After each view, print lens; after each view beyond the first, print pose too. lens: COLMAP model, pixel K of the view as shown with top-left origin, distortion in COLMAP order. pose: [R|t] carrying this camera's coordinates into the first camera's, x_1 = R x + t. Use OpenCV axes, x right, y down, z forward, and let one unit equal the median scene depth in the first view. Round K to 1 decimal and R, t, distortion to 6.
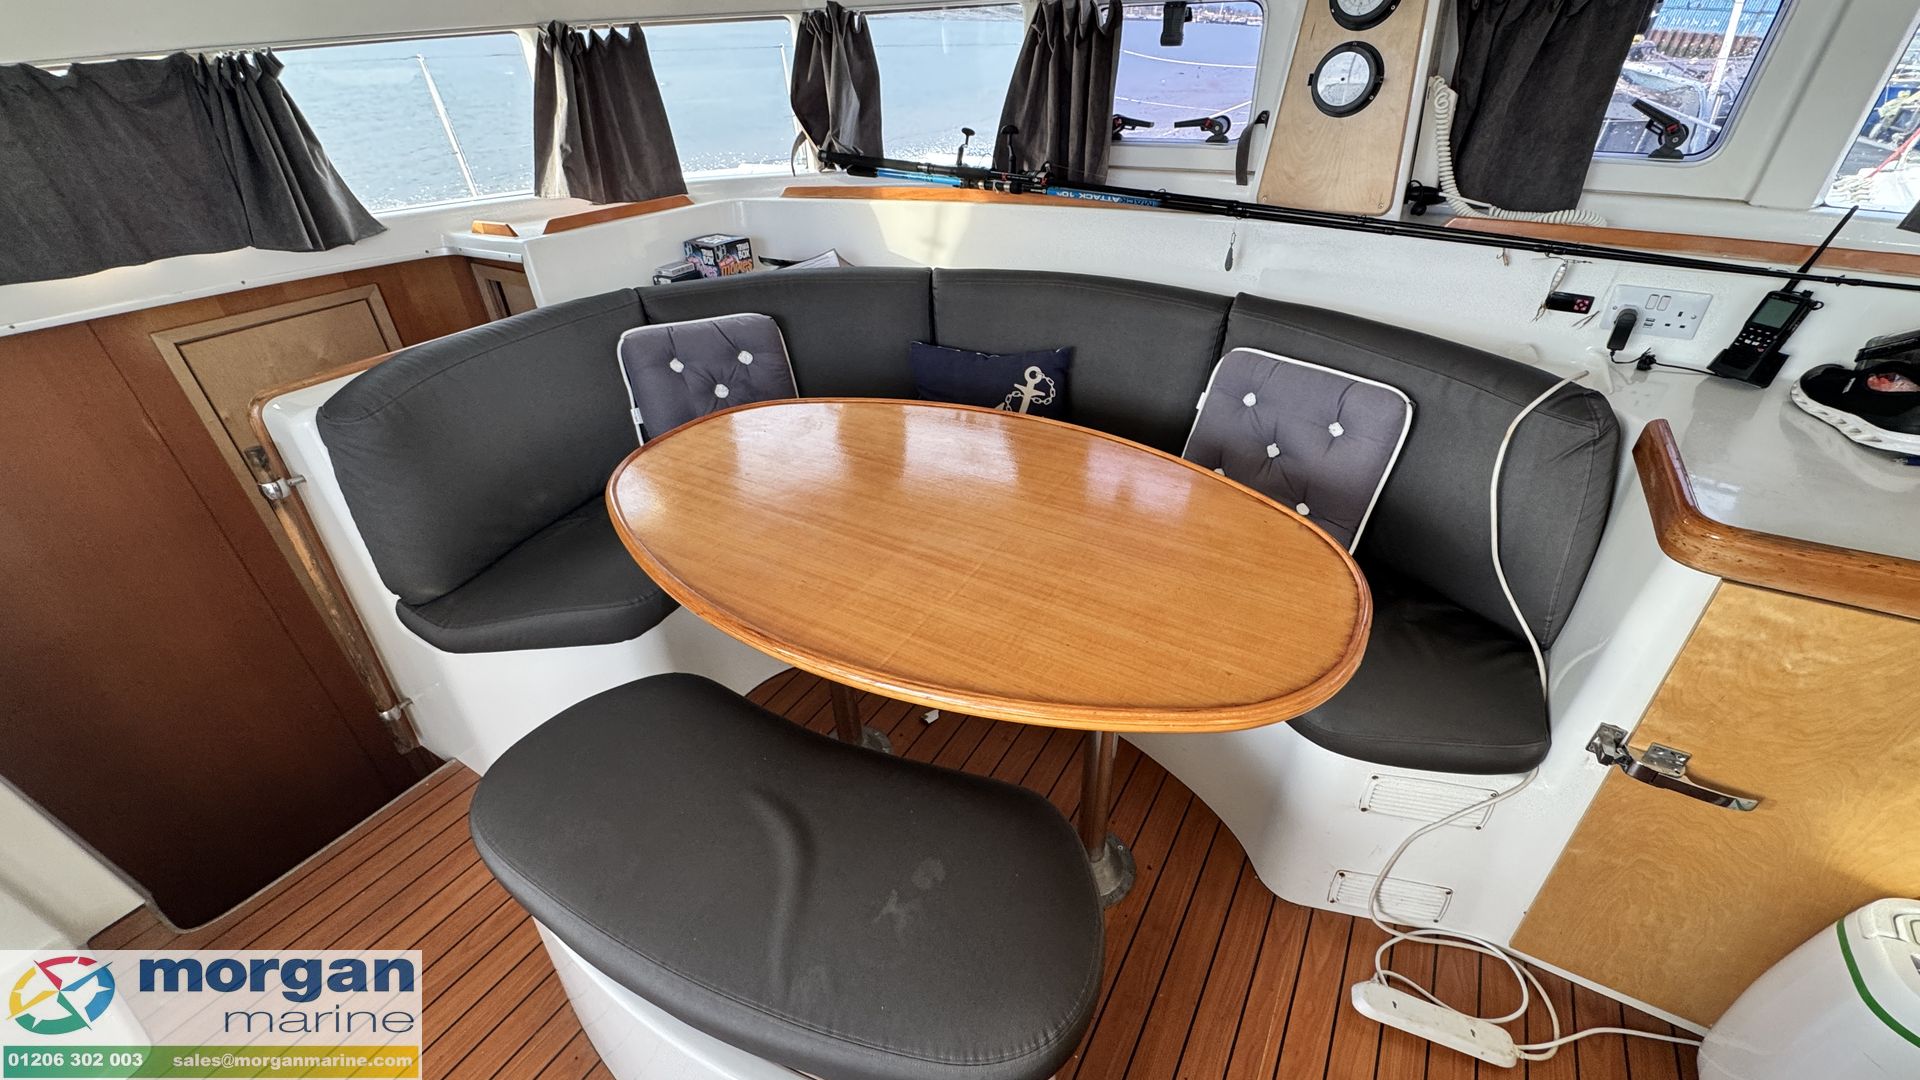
lens RADIAL K [[767.2, 0, 960.0], [0, 767.2, 540.0], [0, 0, 1]] dist [-0.003849, 0.000556]
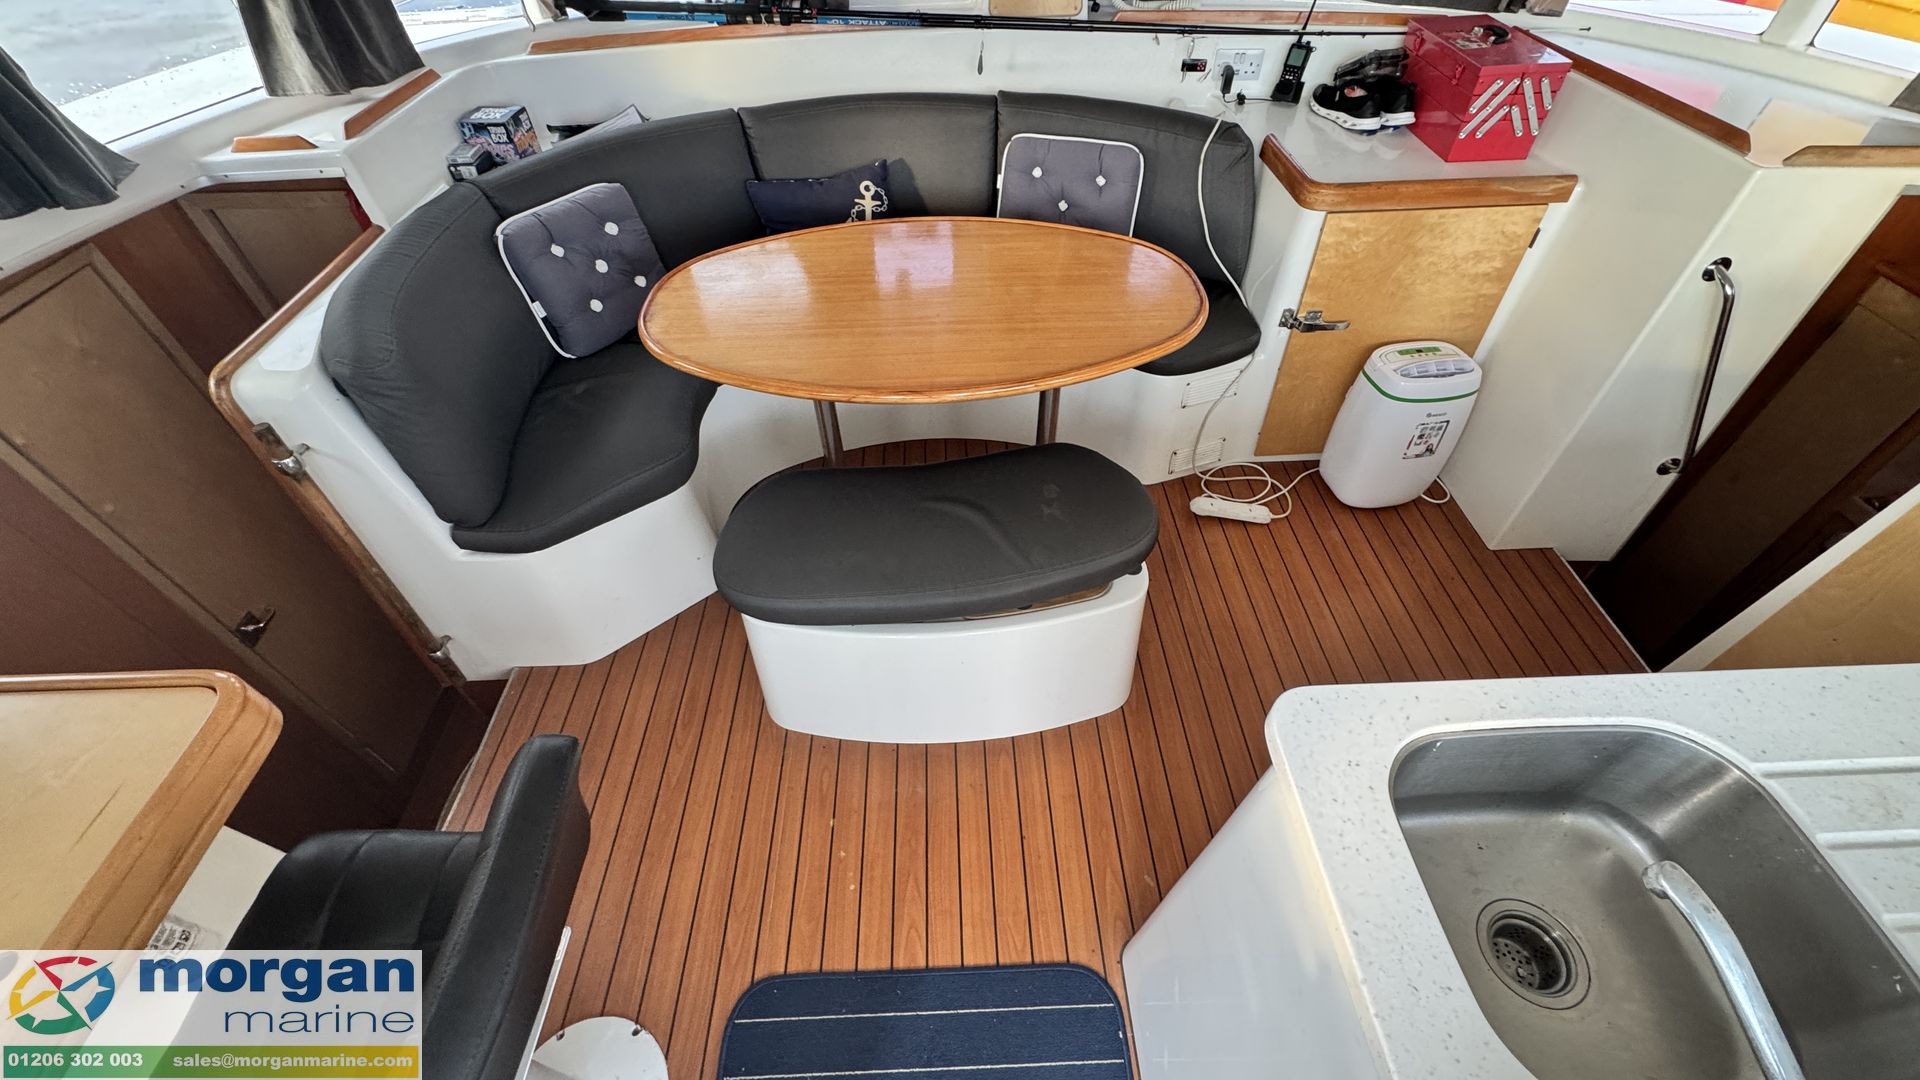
lens RADIAL K [[756.0, 0, 956.6], [0, 756.0, 537.6], [0, 0, 1]] dist [-0.001168, -0.000323]
pose [[0.838119, -0.385149, 0.386285, -0.618390], [0.288073, 0.913859, 0.286141, -0.011128], [-0.463217, -0.128542, 0.876873, -0.269454]]
